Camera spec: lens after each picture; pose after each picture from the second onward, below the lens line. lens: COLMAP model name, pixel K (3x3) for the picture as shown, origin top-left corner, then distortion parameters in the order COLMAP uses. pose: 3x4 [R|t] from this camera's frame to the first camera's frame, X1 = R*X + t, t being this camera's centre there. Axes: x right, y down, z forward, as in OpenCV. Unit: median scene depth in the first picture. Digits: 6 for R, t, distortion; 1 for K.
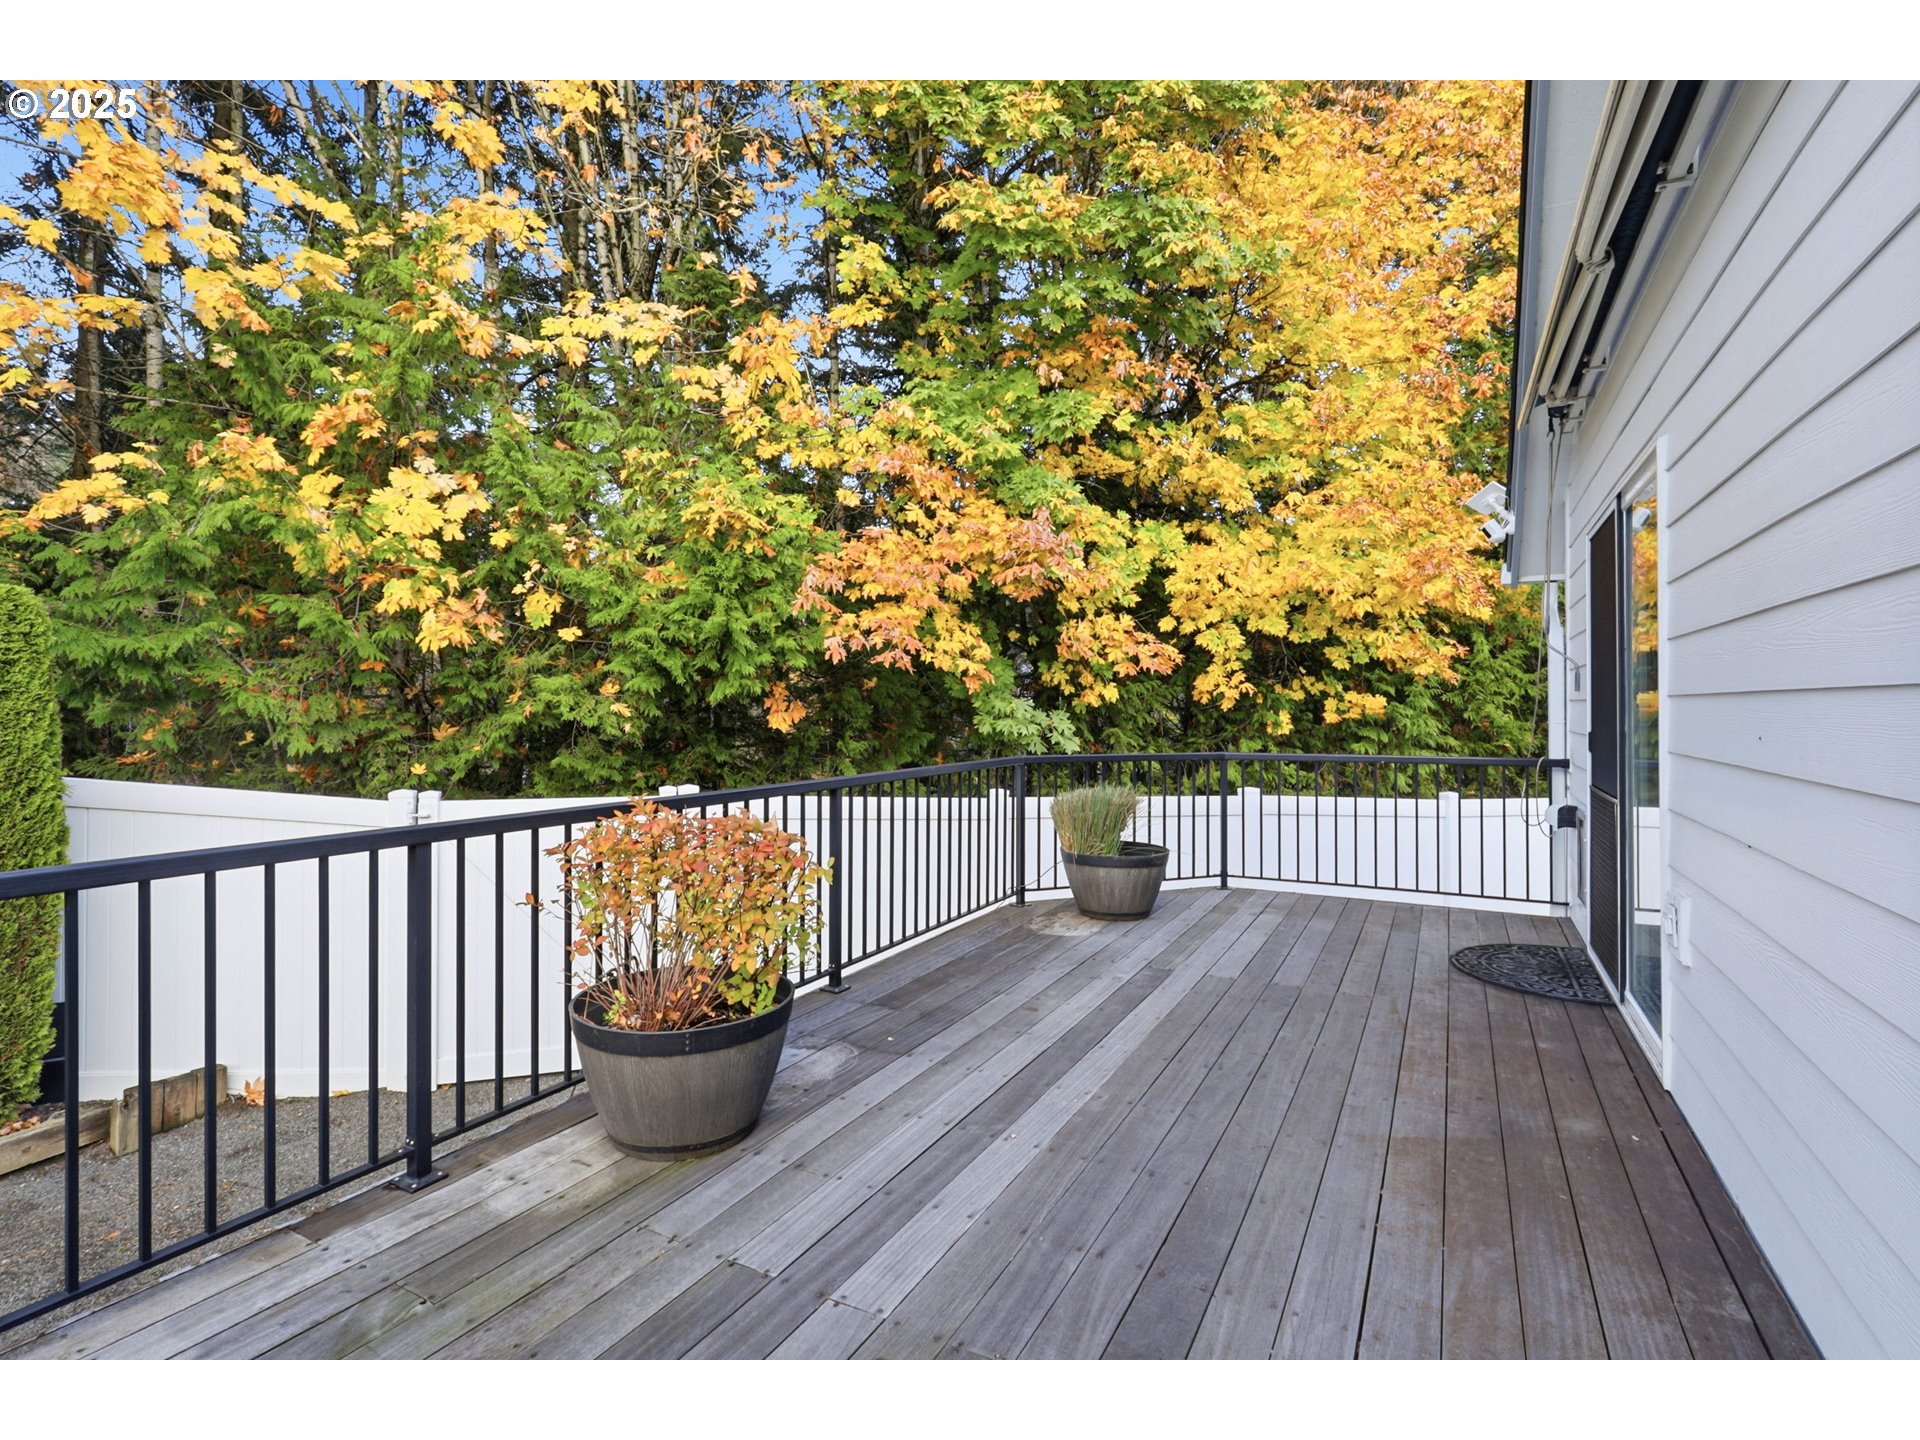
lens RADIAL K [[901.6, 0, 951.9], [0, 901.6, 713.3], [0, 0, 1]] dist [-0.000310, -0.000079]
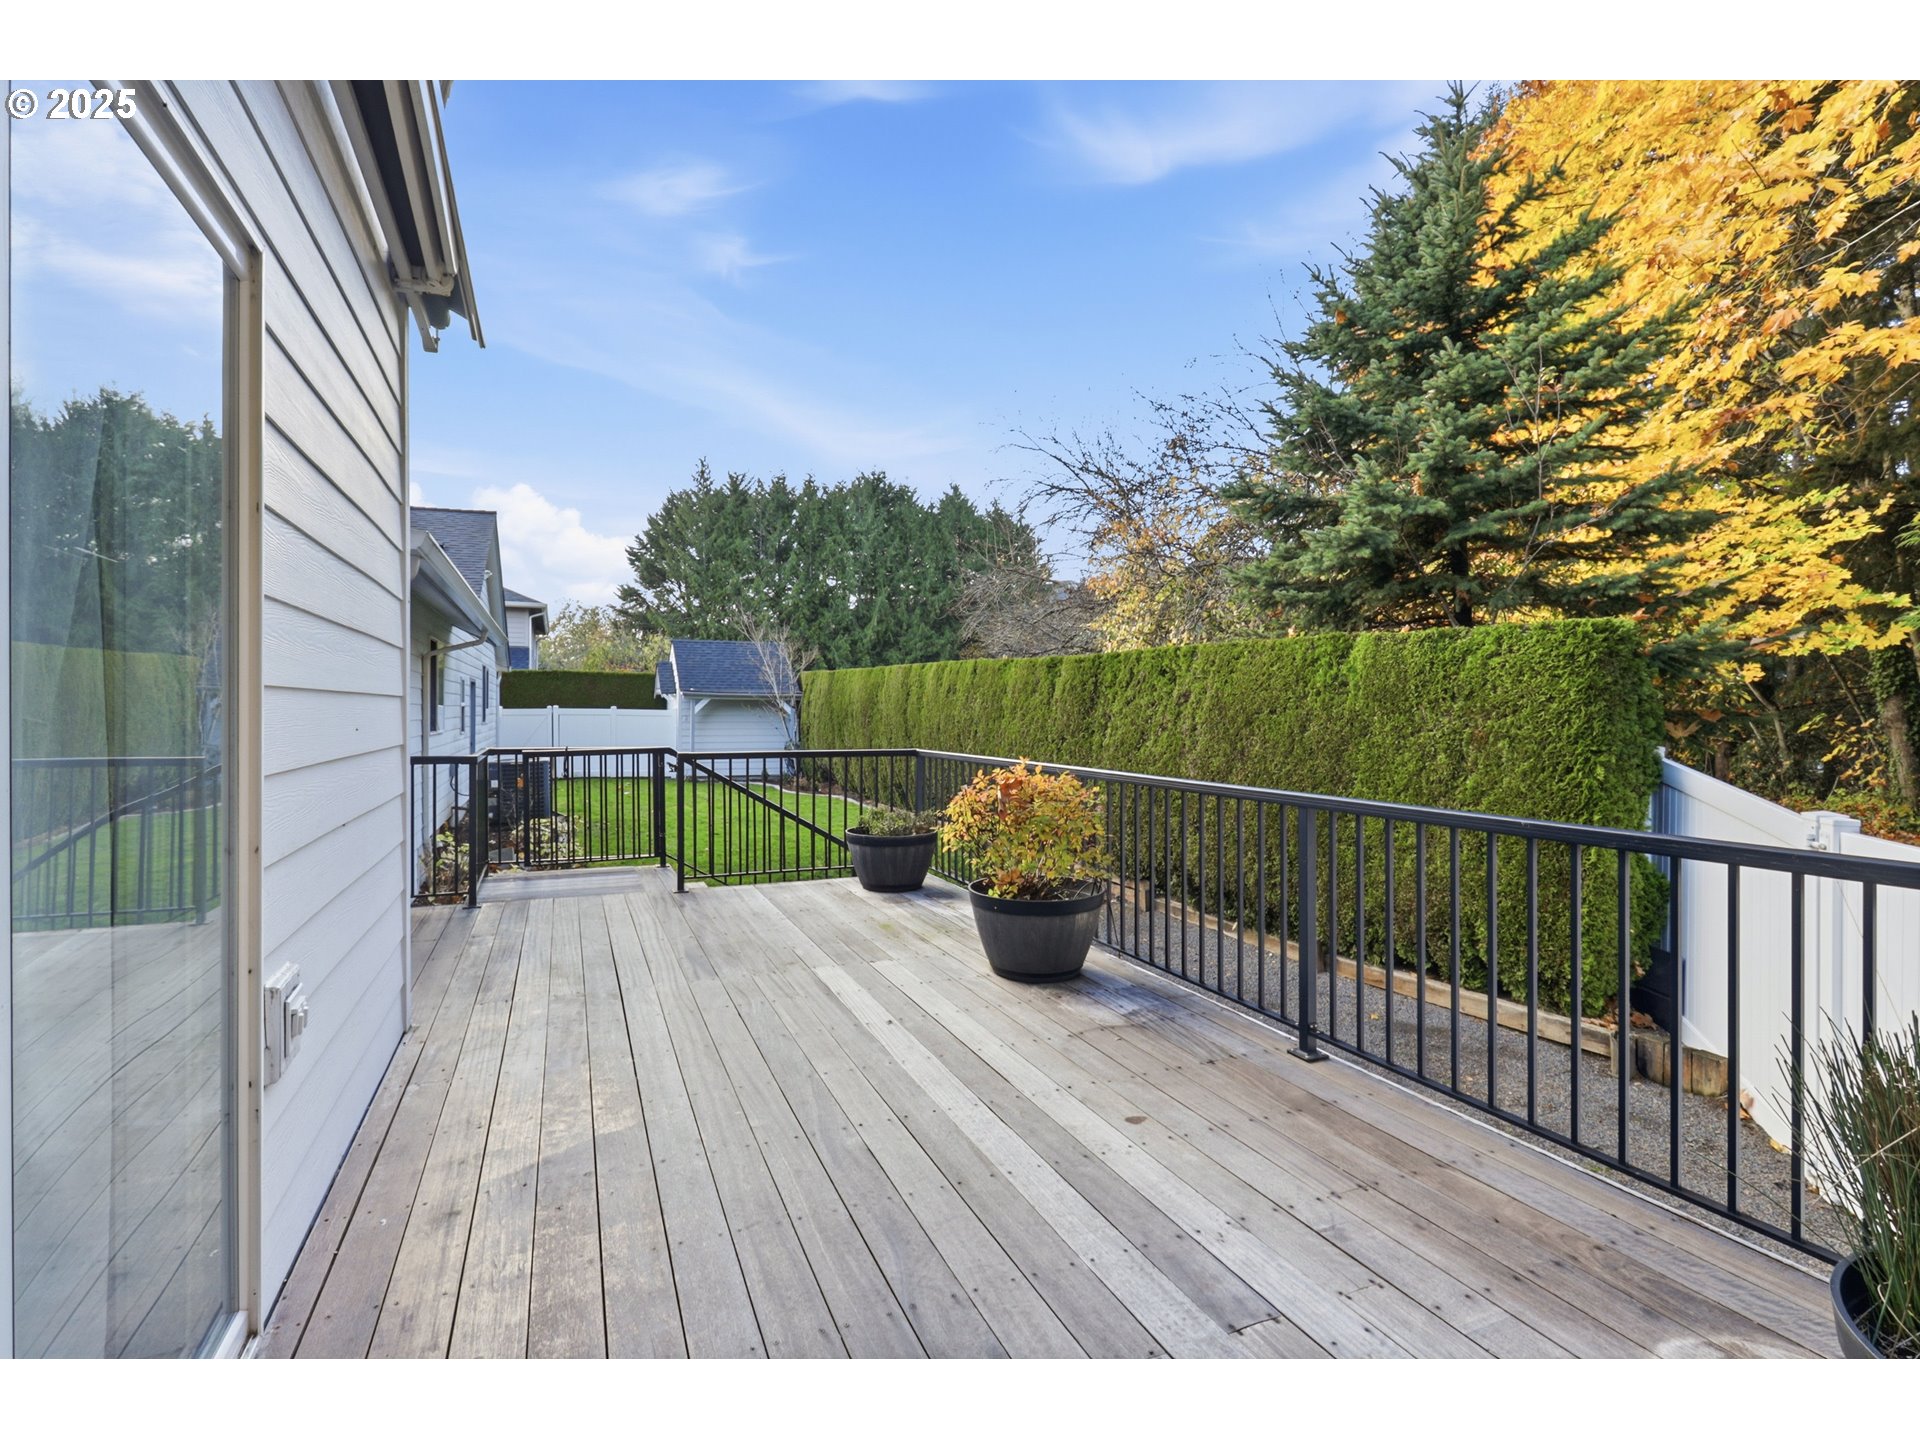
lens RADIAL K [[901.6, 0, 951.9], [0, 901.6, 713.3], [0, 0, 1]] dist [-0.000310, -0.000079]
pose [[-0.631353, 0.010182, -0.775428, 0.822299], [0.010984, 0.999931, 0.004187, -0.018194], [0.775417, -0.005874, -0.631422, 1.450158]]
